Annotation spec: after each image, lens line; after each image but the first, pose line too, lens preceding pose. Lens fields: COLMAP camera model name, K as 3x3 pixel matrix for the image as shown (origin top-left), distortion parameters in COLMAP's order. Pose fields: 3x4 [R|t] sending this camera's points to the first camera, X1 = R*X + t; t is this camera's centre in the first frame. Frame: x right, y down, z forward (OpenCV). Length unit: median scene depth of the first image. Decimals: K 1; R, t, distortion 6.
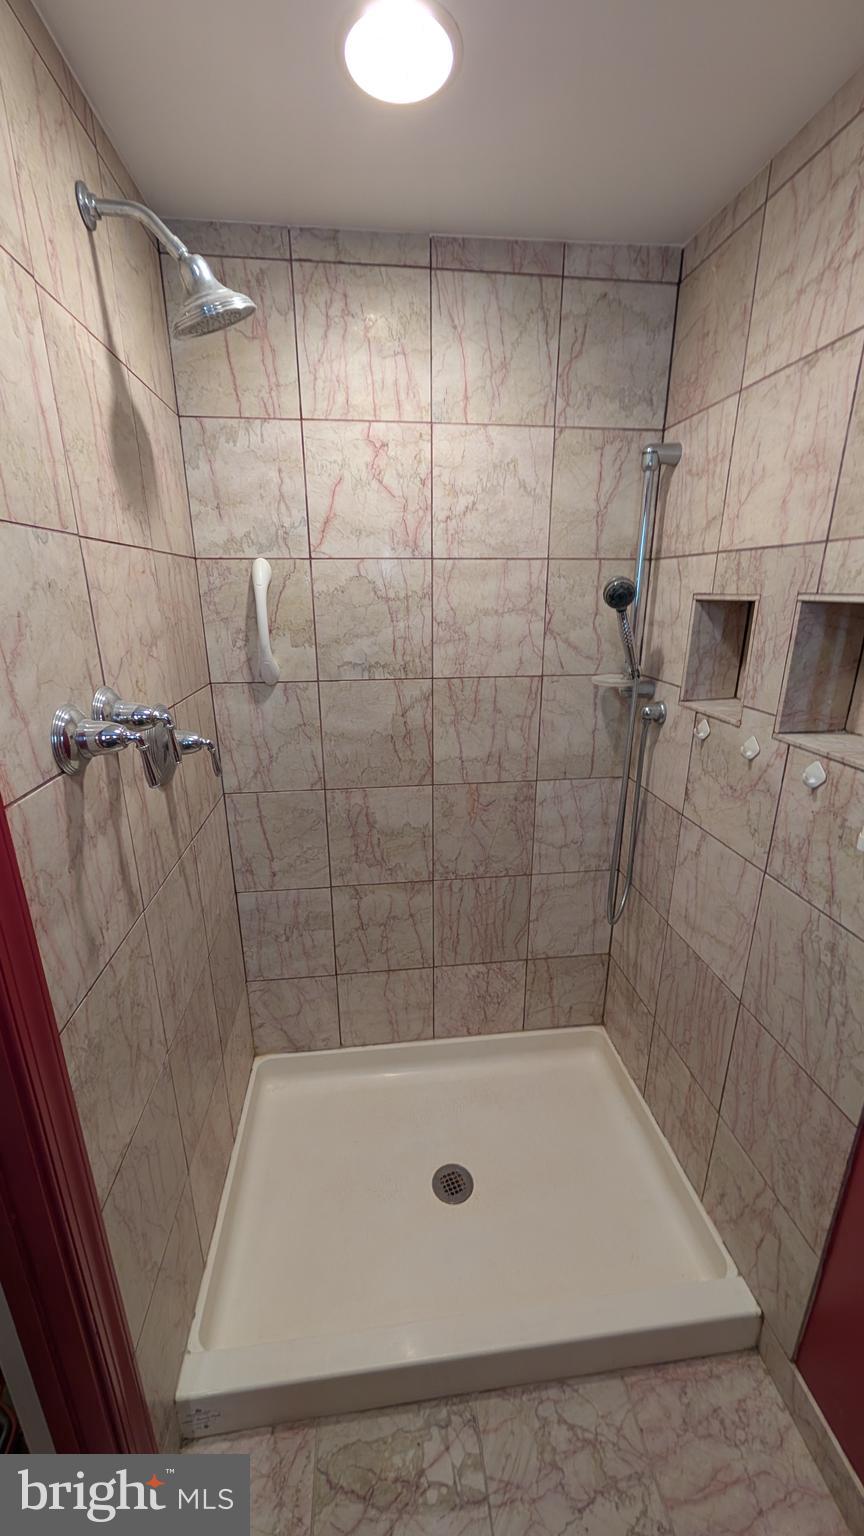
lens RADIAL K [[576.3, 0, 432.0], [0, 576.3, 768.0], [0, 0, 1]] dist [-0.000754, 0.000188]
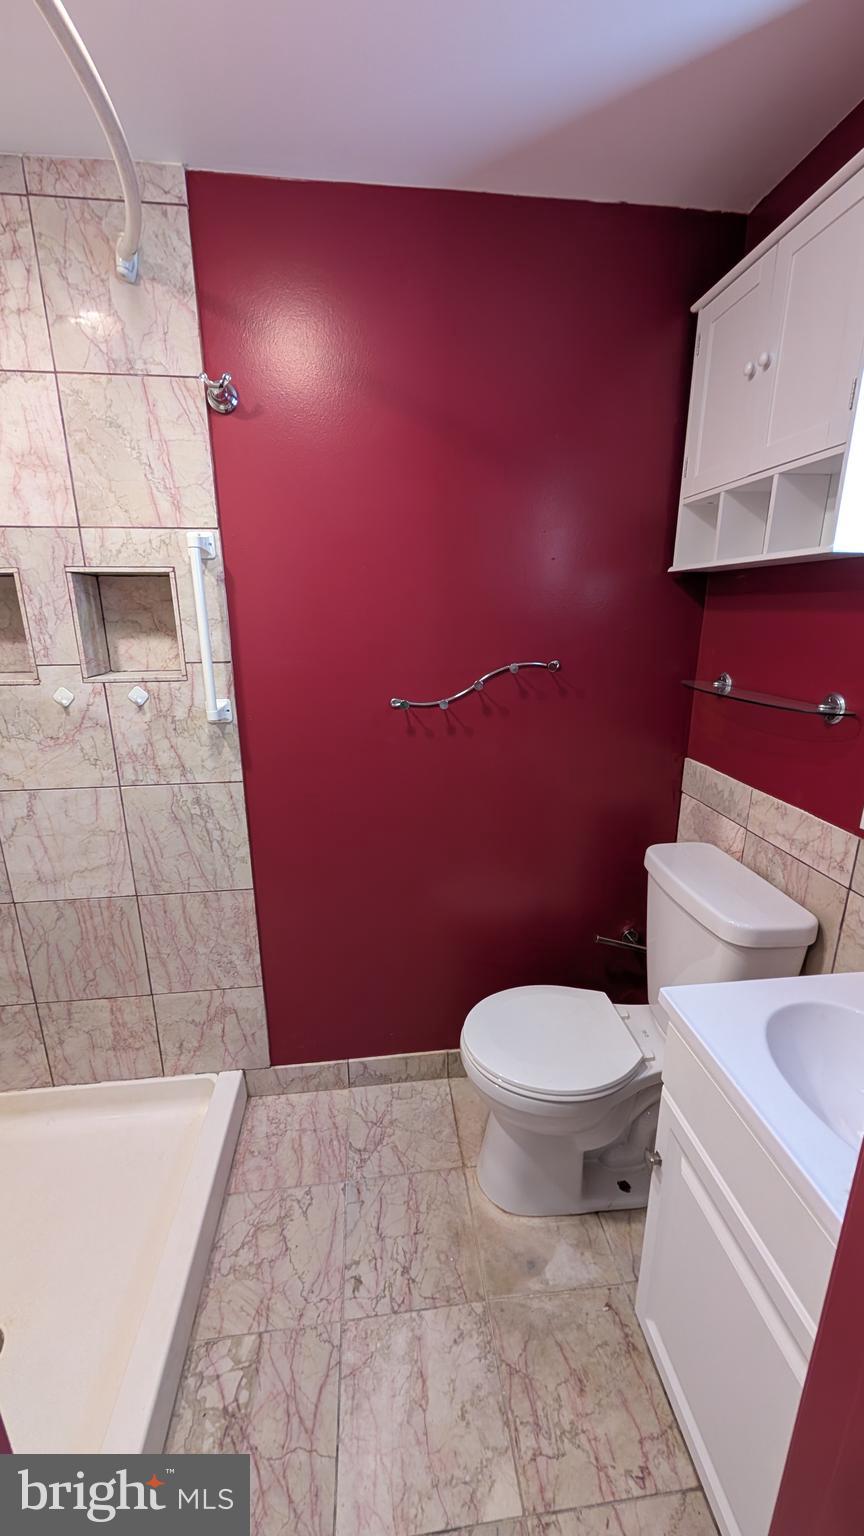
lens RADIAL K [[576.3, 0, 432.0], [0, 576.3, 768.0], [0, 0, 1]] dist [-0.000754, 0.000188]
pose [[0.002933, -0.265657, 0.964063, -0.691915], [0.301902, 0.919318, 0.252408, 0.032181], [-0.953334, 0.290312, 0.082899, 0.234808]]
